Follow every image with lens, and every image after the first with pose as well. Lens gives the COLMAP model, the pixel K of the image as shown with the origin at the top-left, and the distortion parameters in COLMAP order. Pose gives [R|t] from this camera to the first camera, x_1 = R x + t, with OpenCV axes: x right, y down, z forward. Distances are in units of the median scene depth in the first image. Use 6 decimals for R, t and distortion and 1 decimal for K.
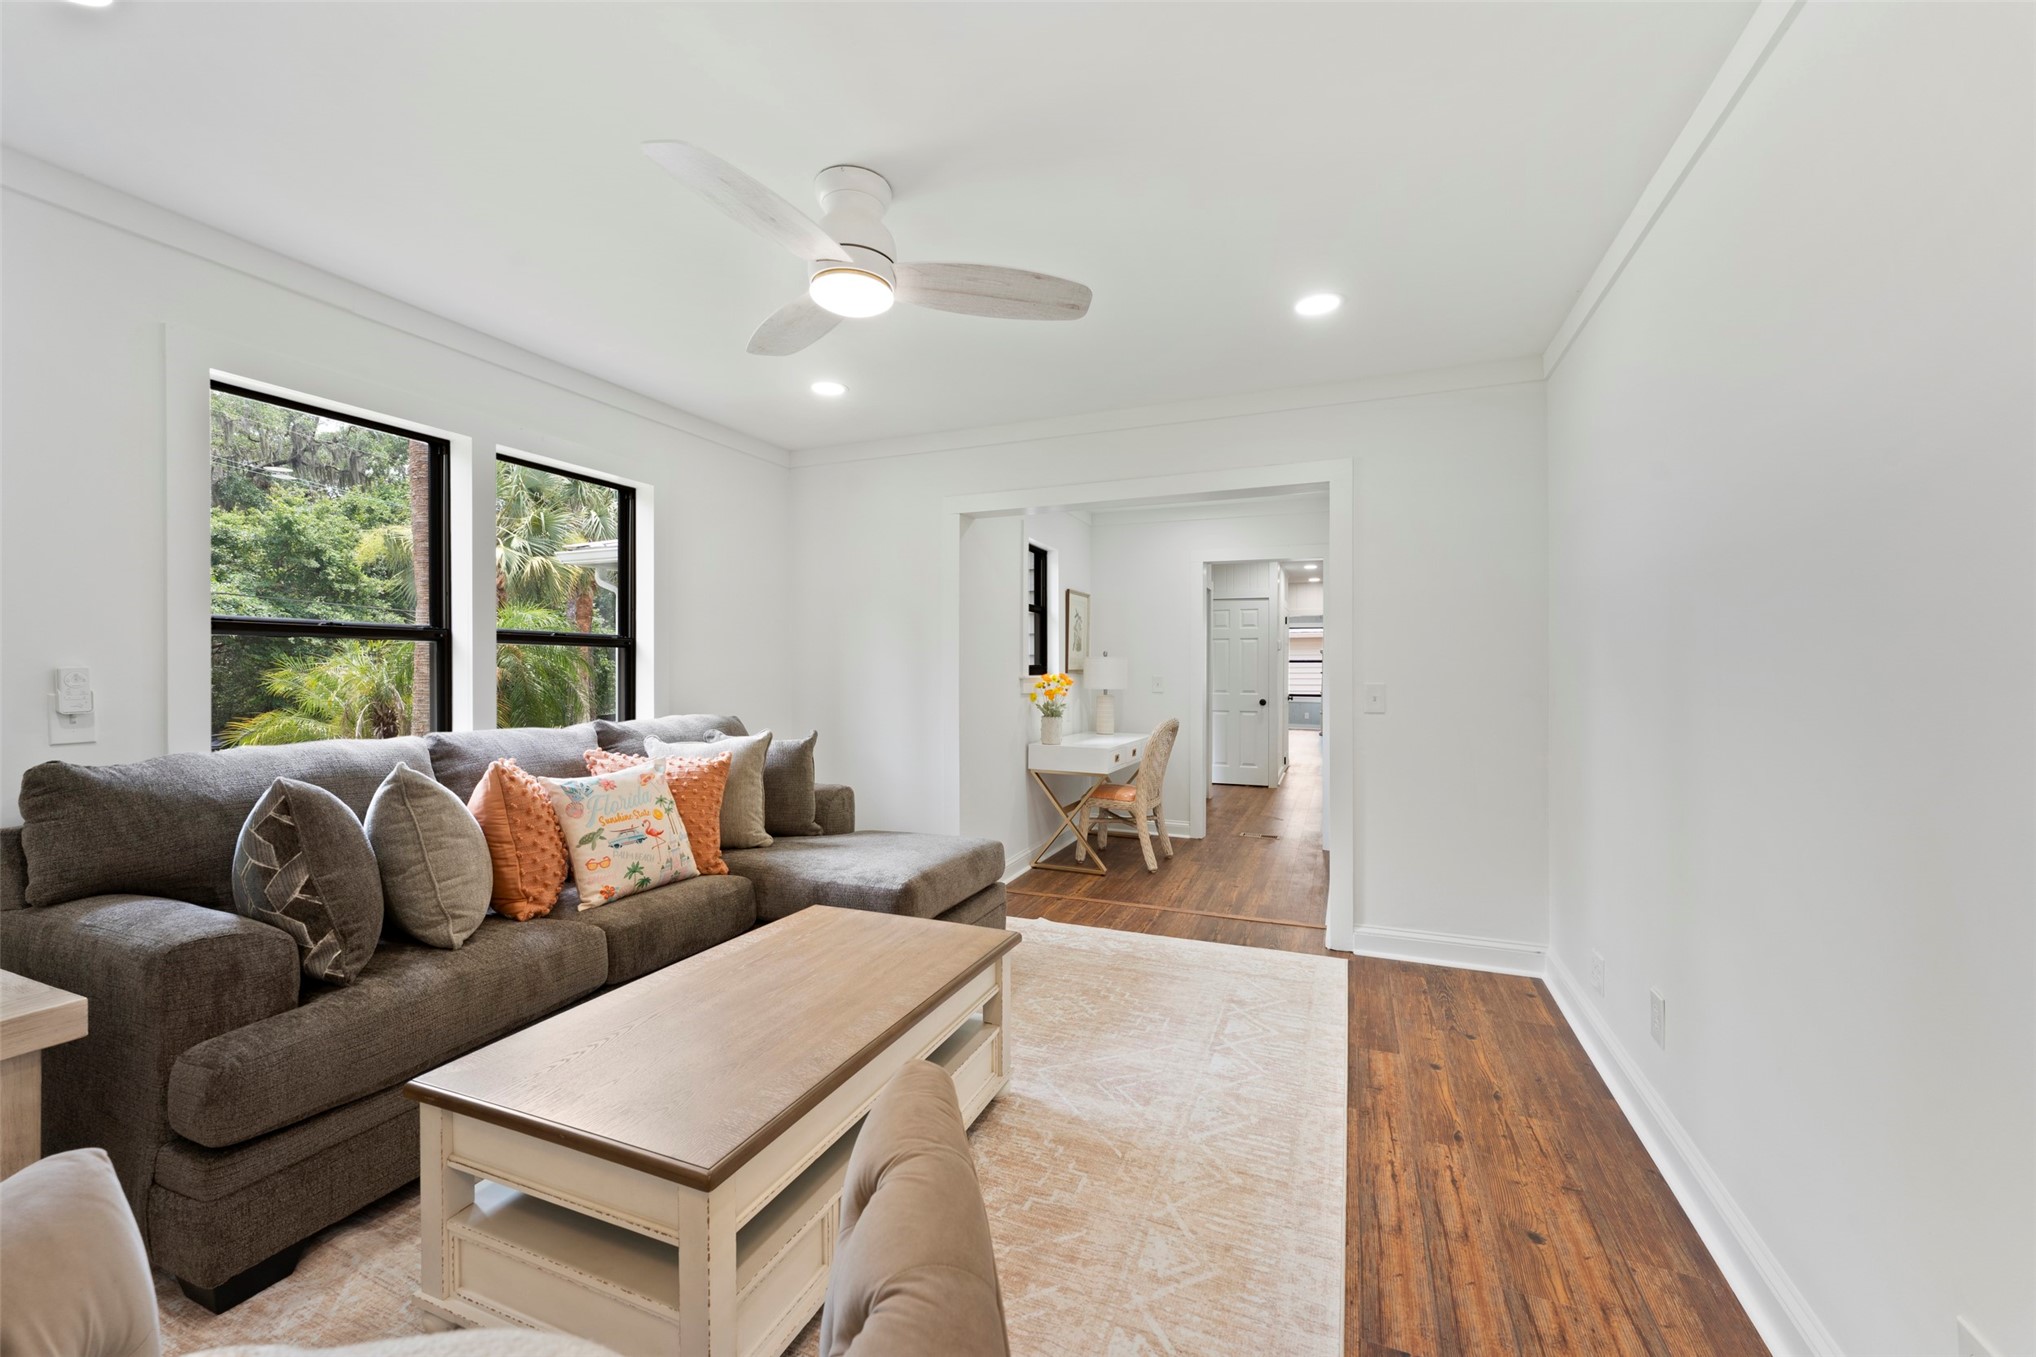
lens RADIAL K [[812.3, 0, 1014.7], [0, 812.3, 682.8], [0, 0, 1]] dist [-0.000584, 0.000449]
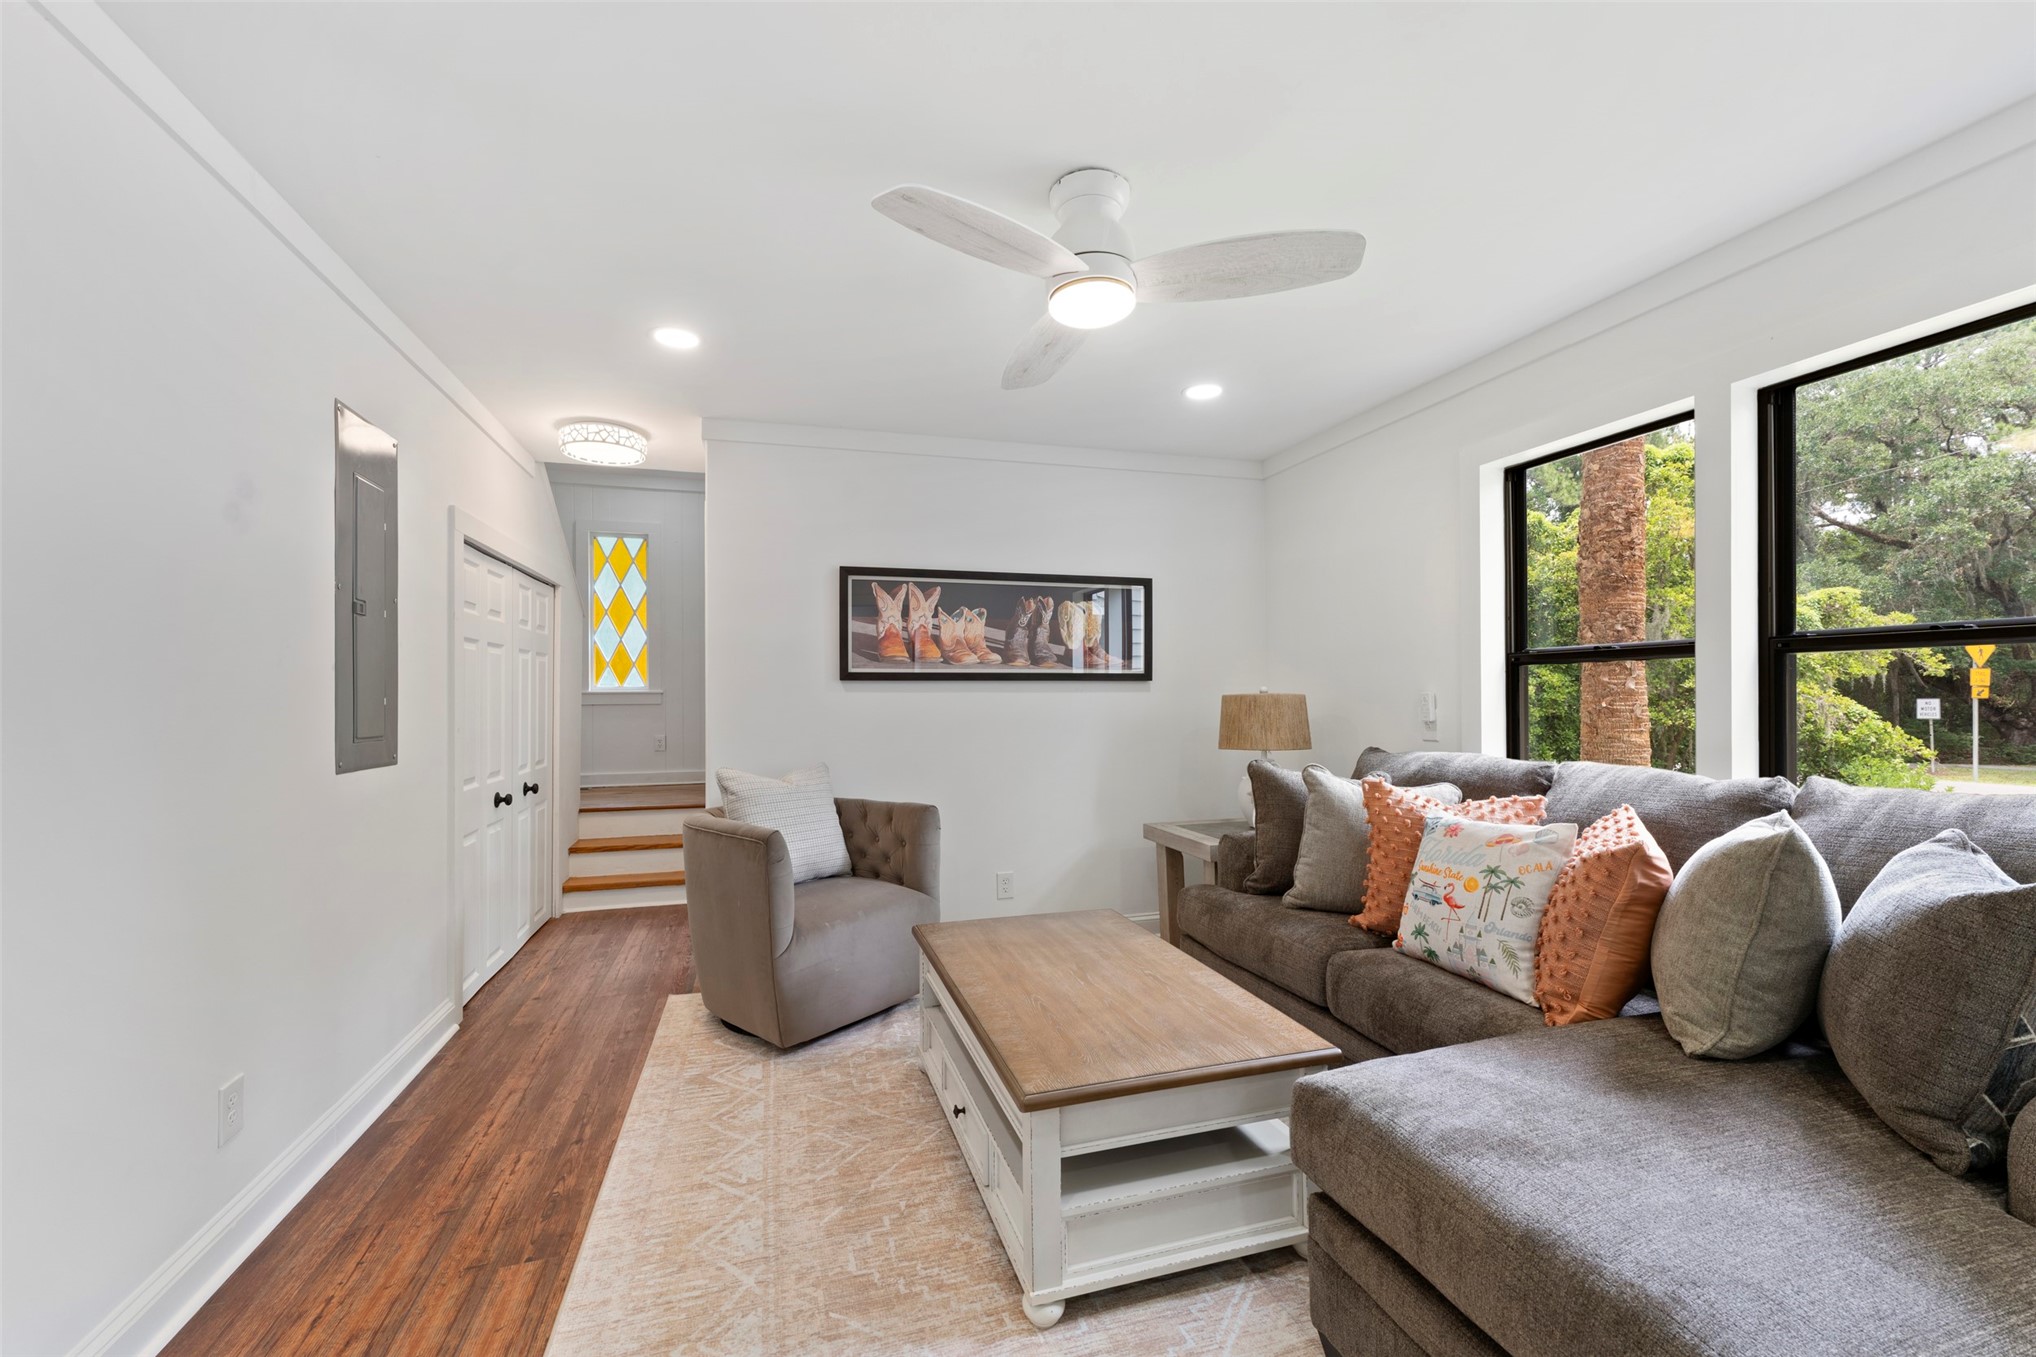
lens RADIAL K [[812.3, 0, 1014.7], [0, 812.3, 682.8], [0, 0, 1]] dist [-0.000584, 0.000449]
pose [[-0.771003, -0.001611, -0.636829, 0.477289], [0.000482, 0.999995, -0.003114, -0.032870], [0.636831, -0.002708, -0.770998, 1.655837]]
